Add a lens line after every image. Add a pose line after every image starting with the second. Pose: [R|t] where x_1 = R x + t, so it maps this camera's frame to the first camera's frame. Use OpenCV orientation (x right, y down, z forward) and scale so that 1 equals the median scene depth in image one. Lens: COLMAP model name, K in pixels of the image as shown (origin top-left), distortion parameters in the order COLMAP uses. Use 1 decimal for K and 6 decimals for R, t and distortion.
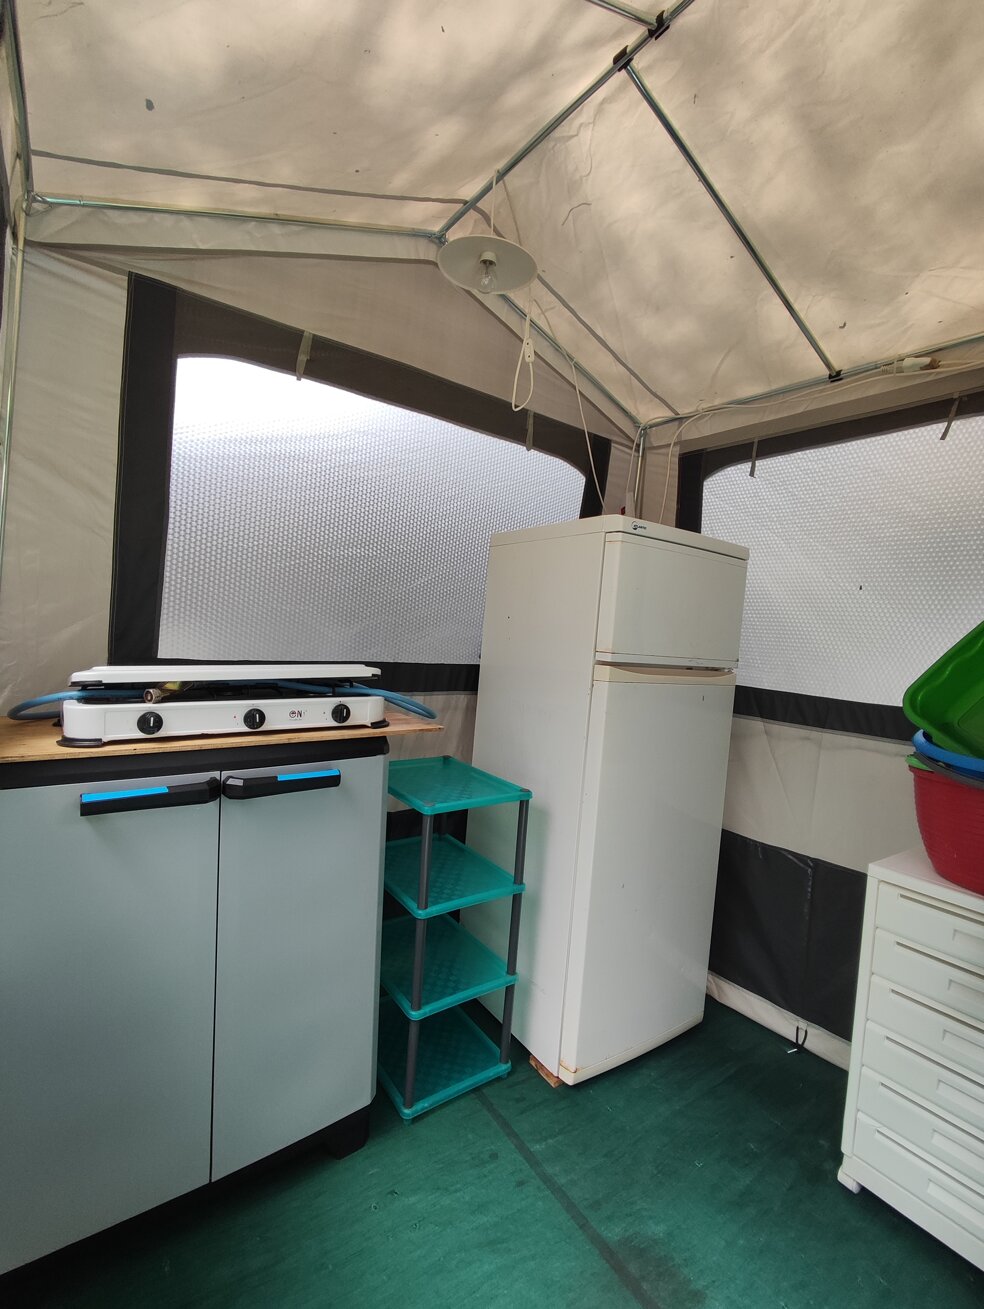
lens RADIAL K [[598.9, 0, 491.9], [0, 598.9, 652.8], [0, 0, 1]] dist [-0.004235, -0.002011]
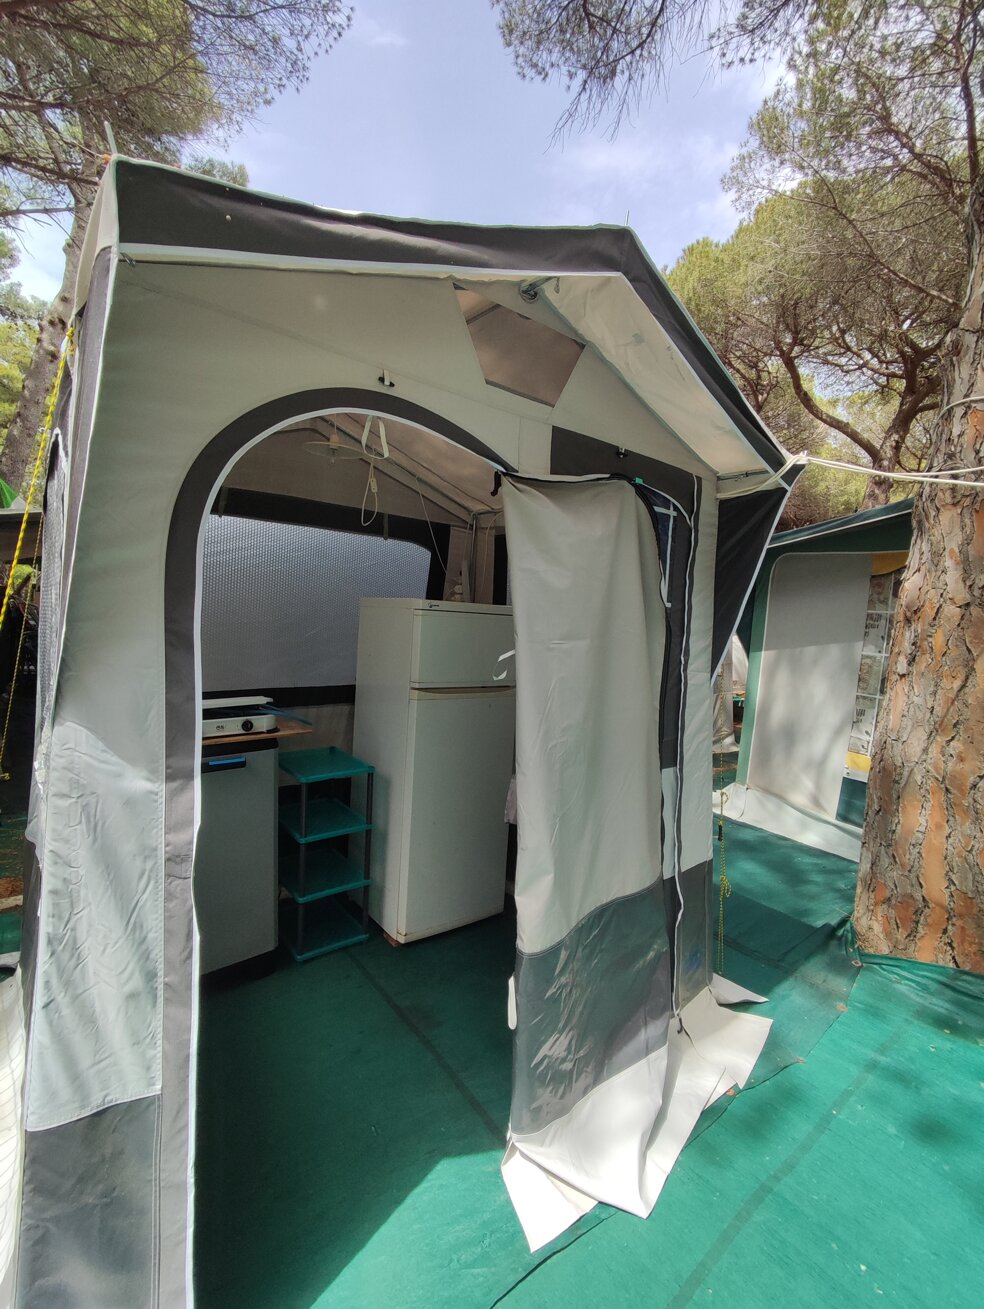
lens RADIAL K [[598.9, 0, 492.2], [0, 598.9, 650.1], [0, 0, 1]] dist [-0.004235, -0.002011]
pose [[0.998621, -0.027300, 0.044839, 0.330114], [0.026372, 0.999428, 0.021173, -0.117160], [-0.045391, -0.019961, 0.998770, -0.655942]]
